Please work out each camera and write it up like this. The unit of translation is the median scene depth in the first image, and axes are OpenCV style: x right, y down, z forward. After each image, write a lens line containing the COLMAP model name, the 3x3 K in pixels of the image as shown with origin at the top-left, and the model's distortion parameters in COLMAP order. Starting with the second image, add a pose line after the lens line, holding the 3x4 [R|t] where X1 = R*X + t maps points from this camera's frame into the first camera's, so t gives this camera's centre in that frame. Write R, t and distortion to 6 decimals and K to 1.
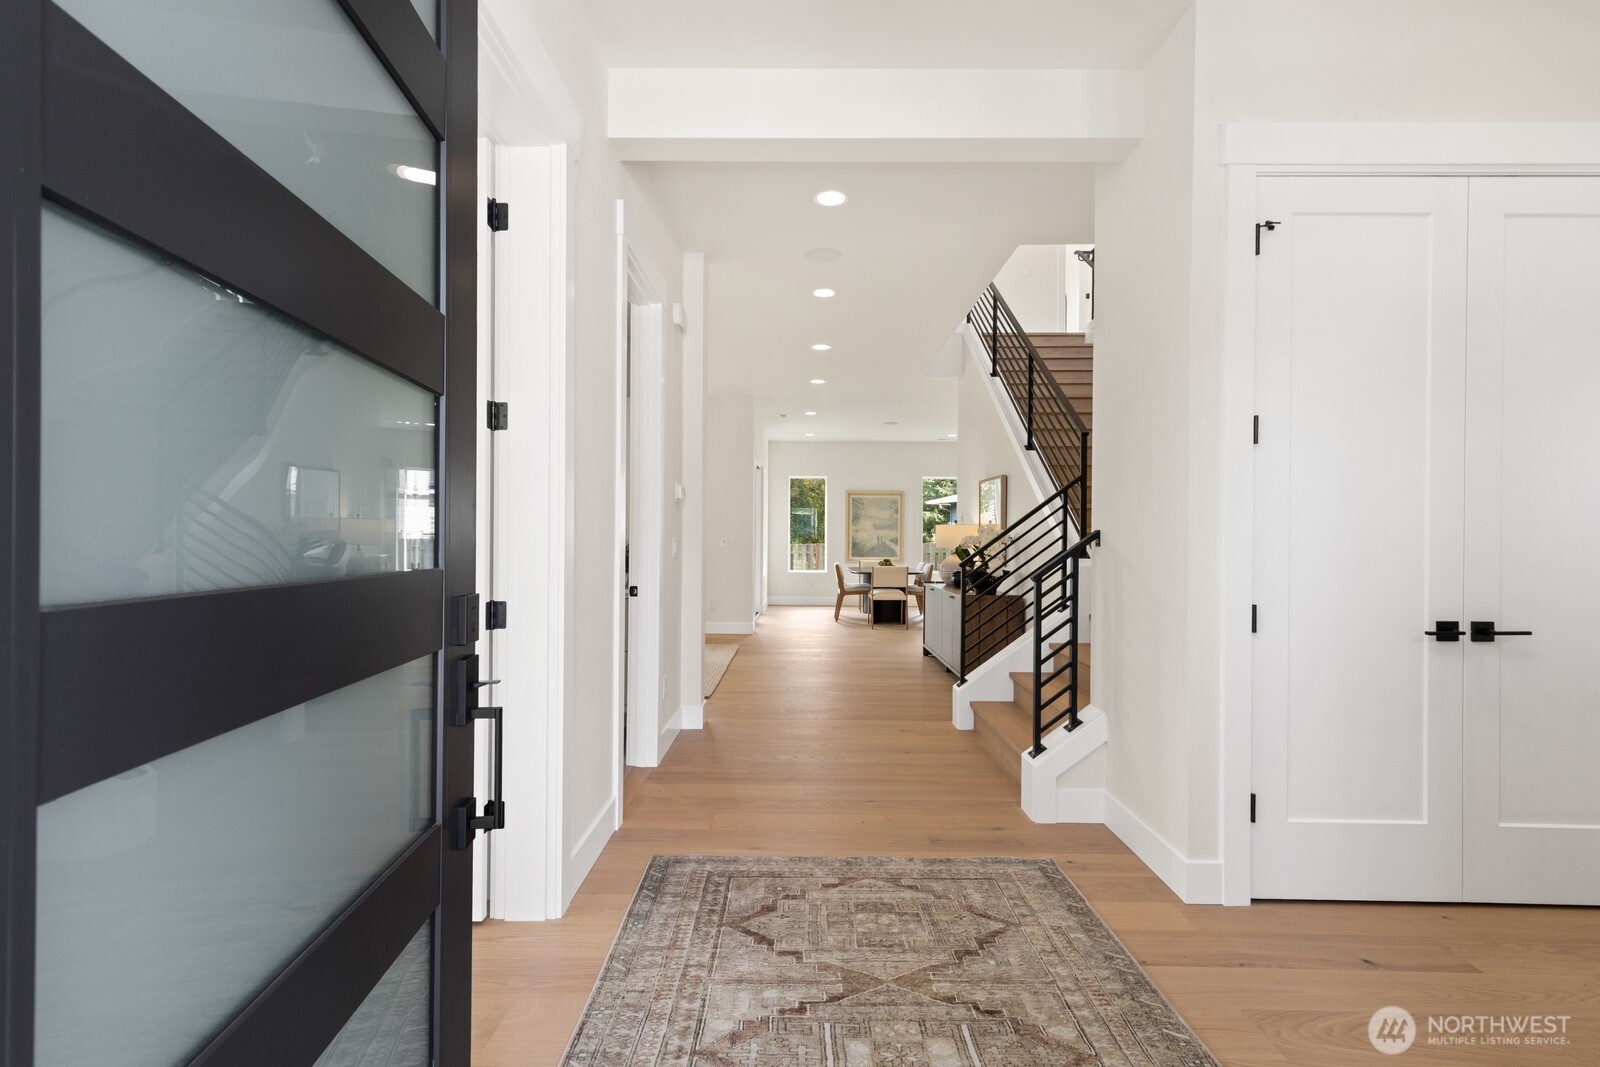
lens RADIAL K [[725.2, 0, 802.0], [0, 725.2, 540.5], [0, 0, 1]] dist [0.004343, 0.003363]
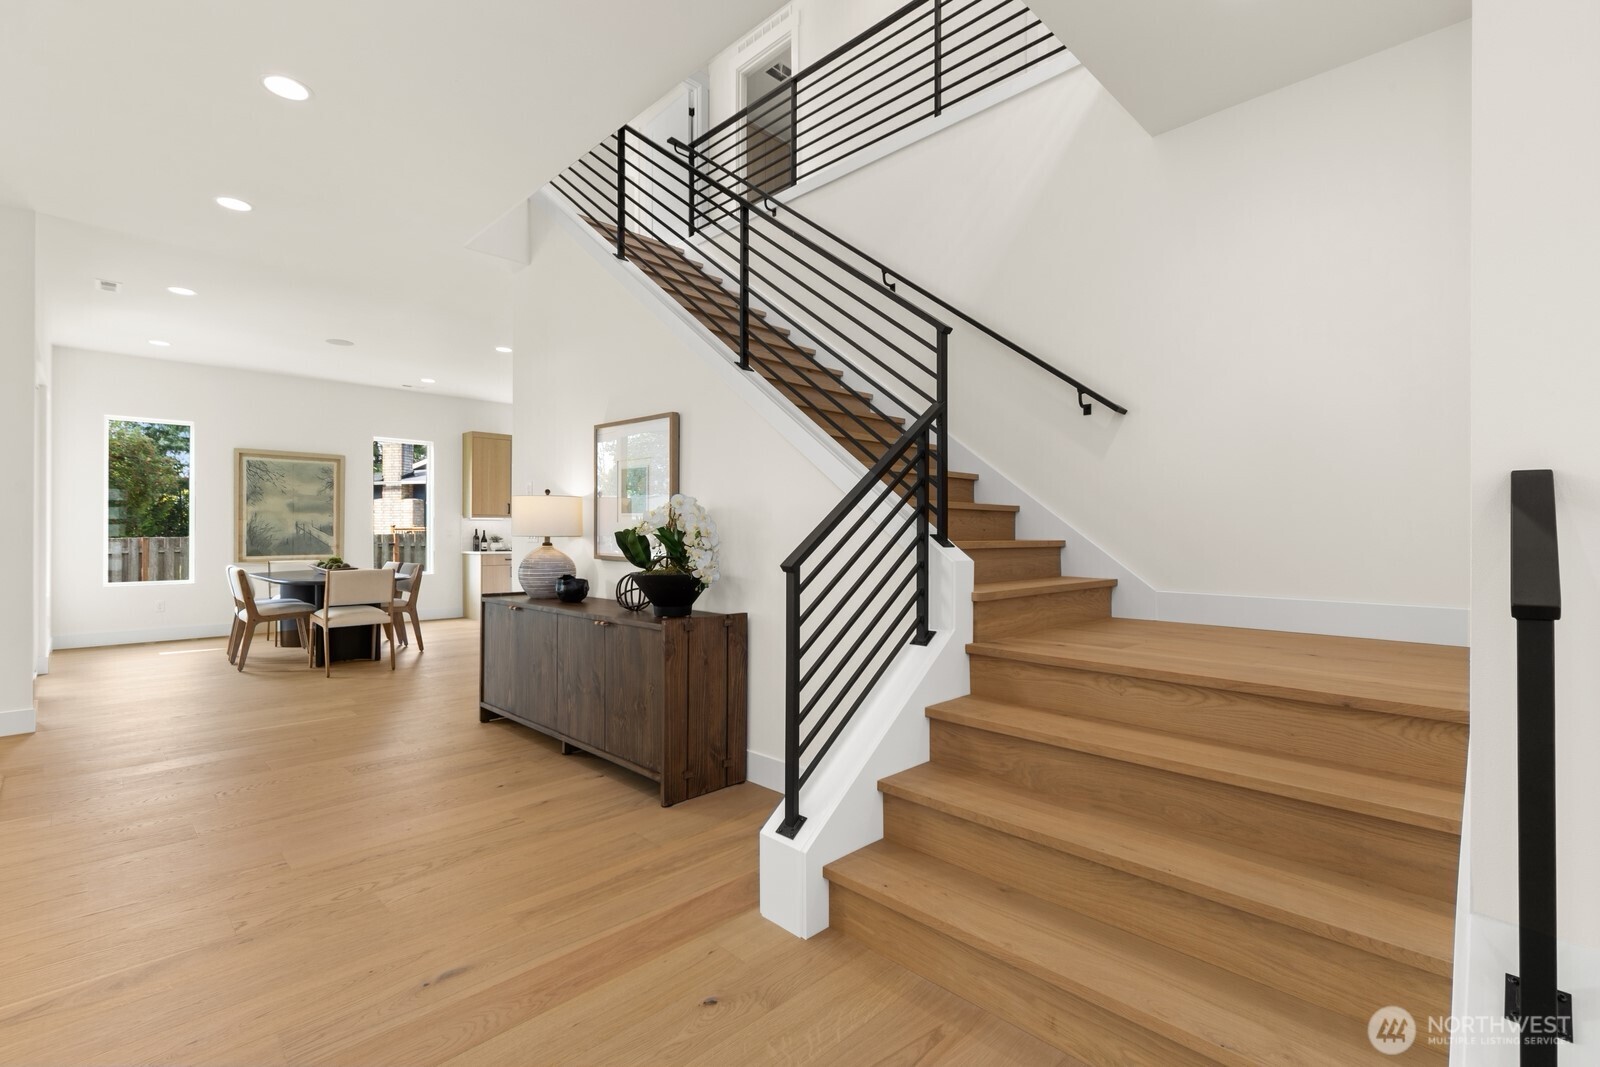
lens RADIAL K [[725.2, 0, 794.1], [0, 725.2, 528.1], [0, 0, 1]] dist [0.004343, 0.003363]
pose [[0.713400, -0.000414, 0.700757, -0.040084], [0.004517, 0.999982, -0.004008, 0.004340], [-0.700743, 0.006025, 0.713389, 0.272379]]
